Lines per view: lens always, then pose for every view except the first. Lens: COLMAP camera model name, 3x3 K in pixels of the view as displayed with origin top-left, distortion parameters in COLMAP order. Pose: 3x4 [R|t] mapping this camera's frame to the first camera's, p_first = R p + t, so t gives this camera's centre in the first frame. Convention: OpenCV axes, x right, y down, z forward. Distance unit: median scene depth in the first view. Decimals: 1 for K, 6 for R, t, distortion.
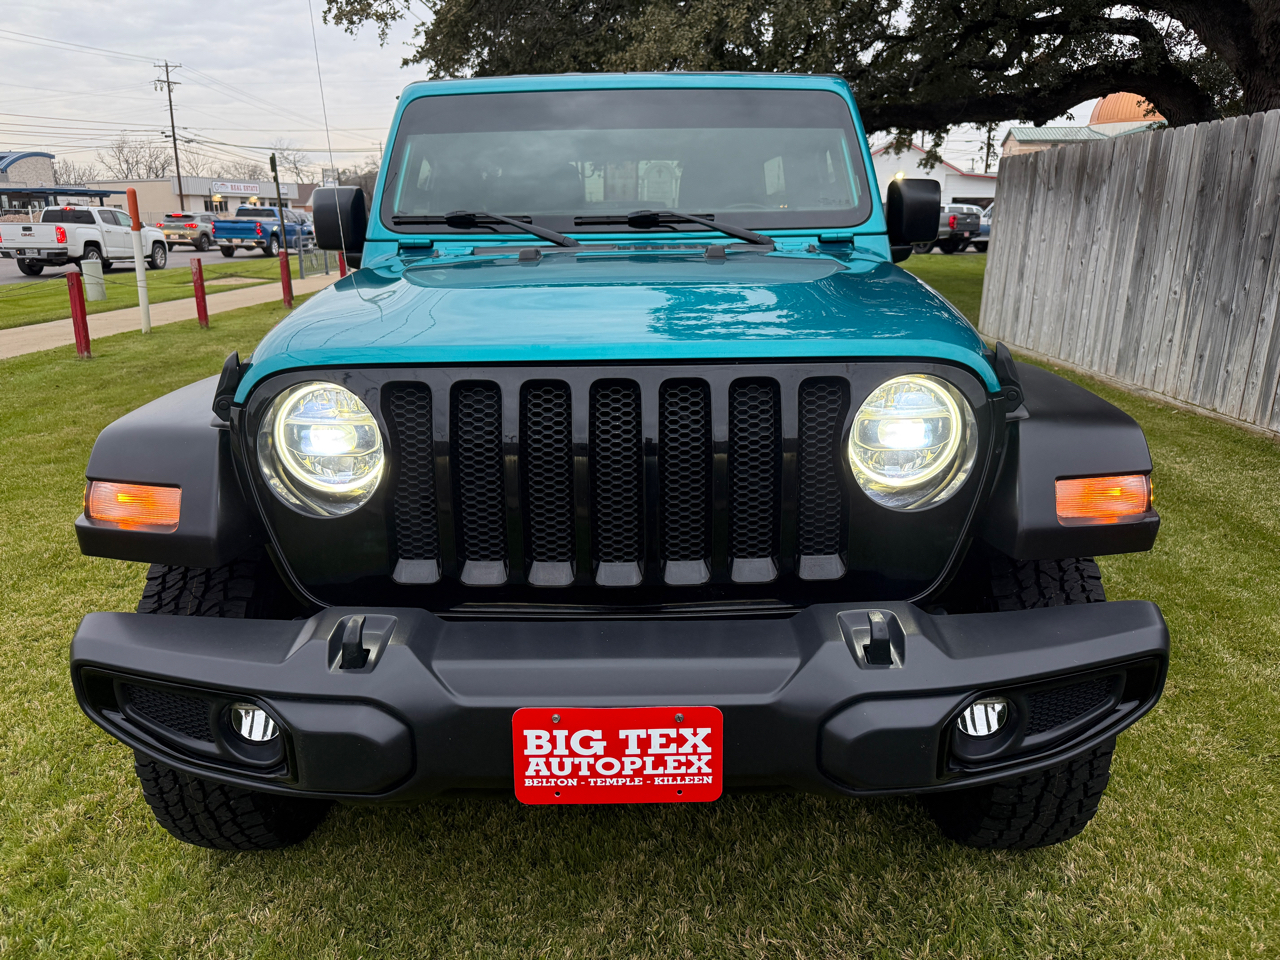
lens RADIAL K [[902.0, 0, 640.0], [0, 902.0, 480.0], [0, 0, 1]] dist [0.100055, -0.118628]
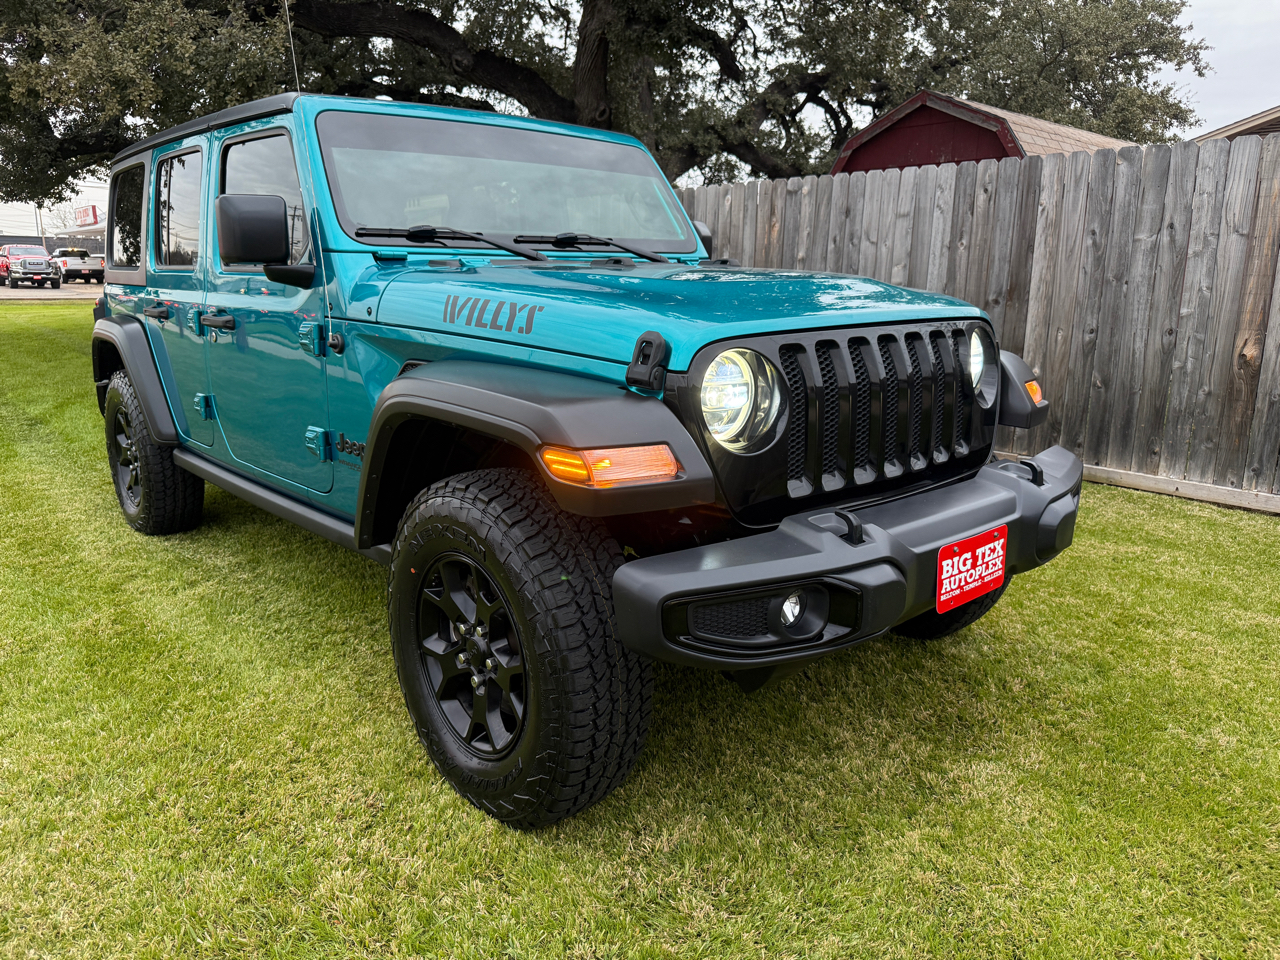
lens RADIAL K [[902.0, 0, 640.0], [0, 902.0, 480.0], [0, 0, 1]] dist [0.100055, -0.118628]
pose [[0.744602, -0.136780, 0.653345, -1.448821], [0.169606, 0.985426, 0.013006, 0.037080], [-0.645602, 0.101127, 0.756949, 0.167817]]
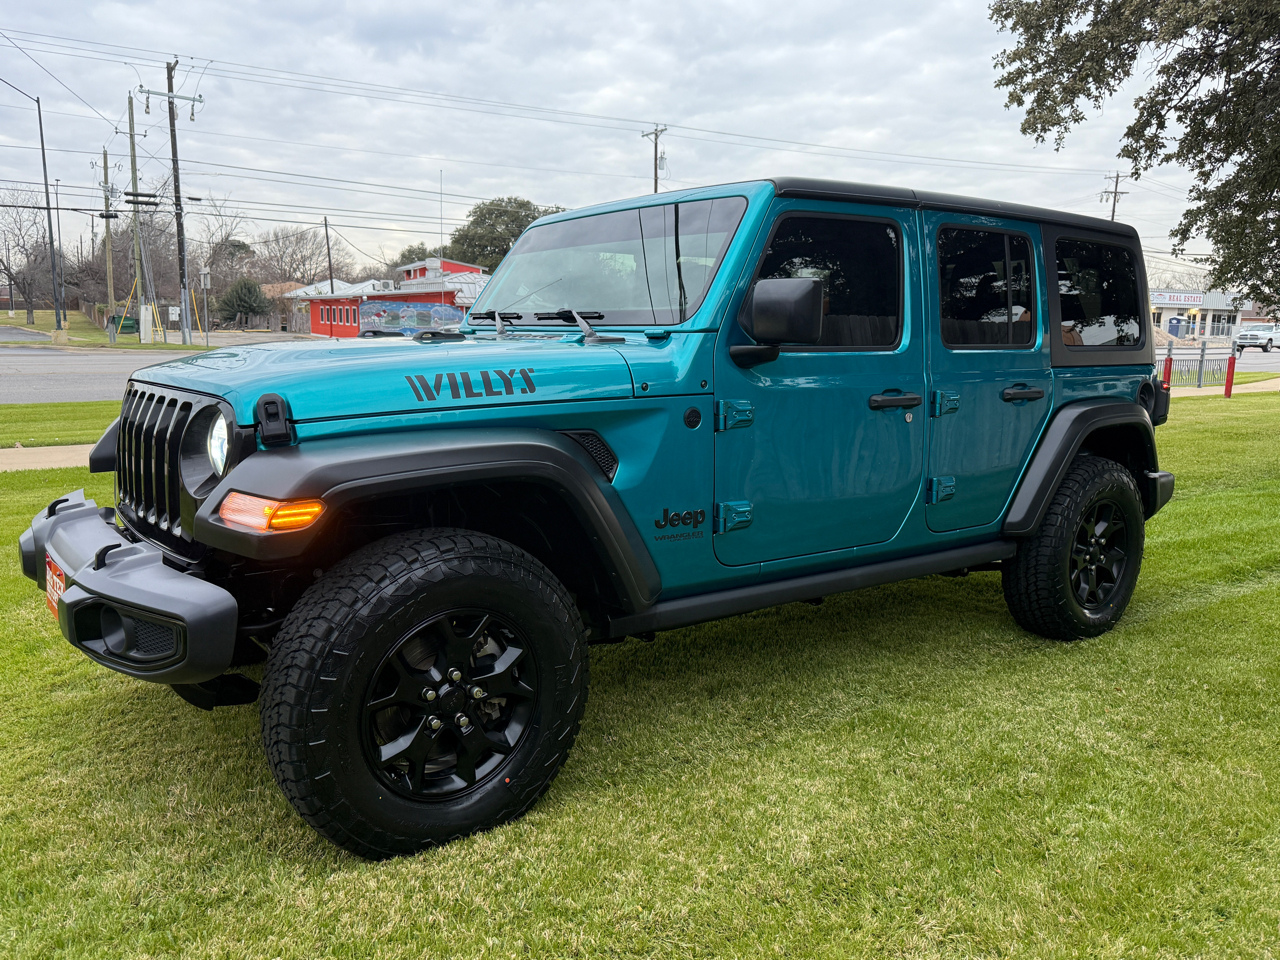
lens RADIAL K [[1013.3, 0, 635.7], [0, 1013.3, 479.0], [0, 0, 1]] dist [0.100945, -0.182850]
pose [[0.597171, 0.133229, -0.790972, 2.251028], [-0.238338, 0.971044, -0.016382, -0.154436], [0.765886, 0.198302, 0.611633, 0.586895]]
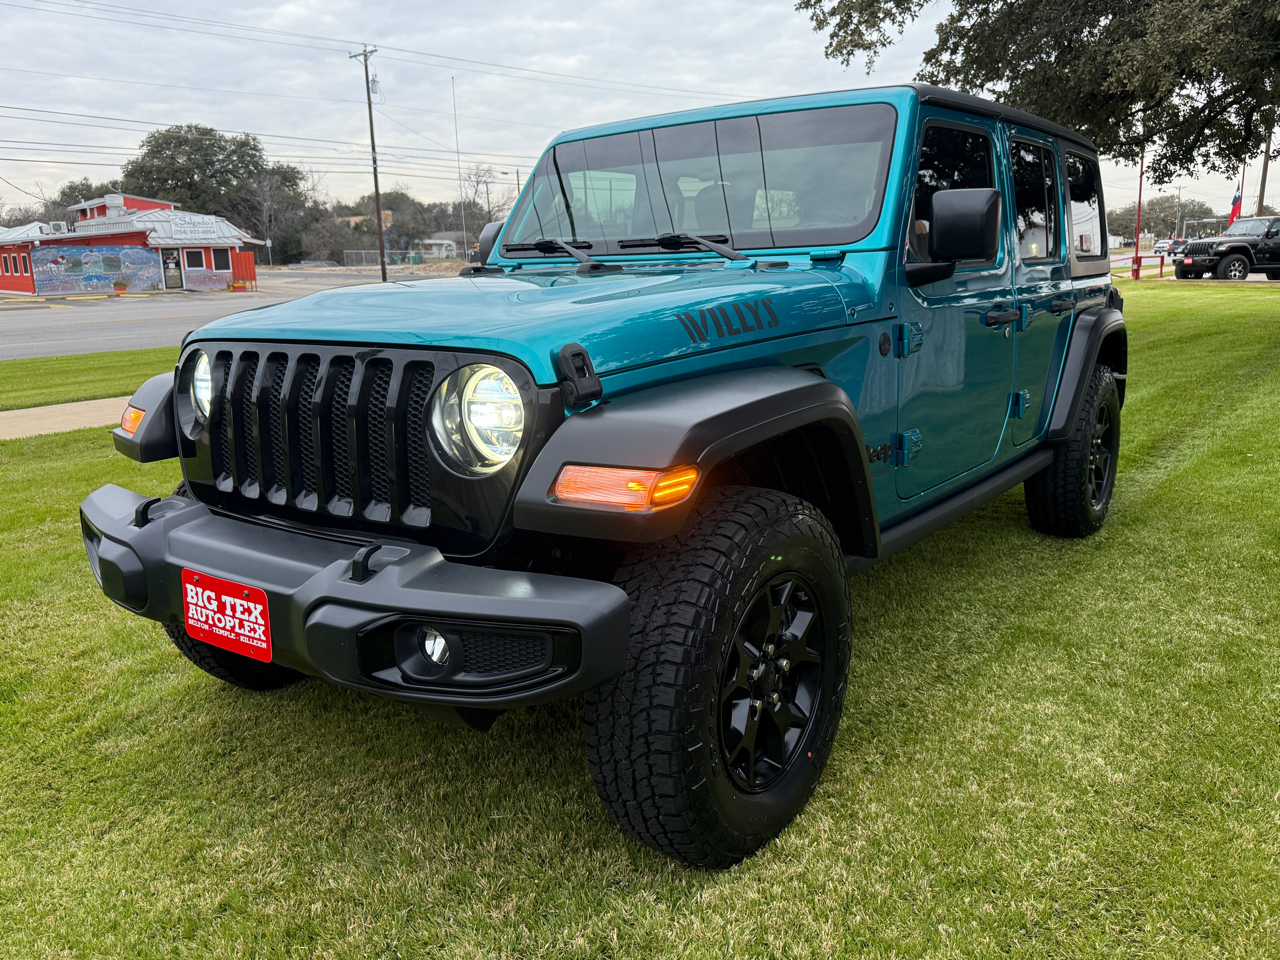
lens RADIAL K [[1013.3, 0, 635.7], [0, 1013.3, 479.0], [0, 0, 1]] dist [0.100945, -0.182850]
pose [[0.802477, 0.113879, -0.585715, 1.396936], [-0.147208, 0.989061, -0.009387, 0.015417], [0.578239, 0.093755, 0.810463, 0.056000]]
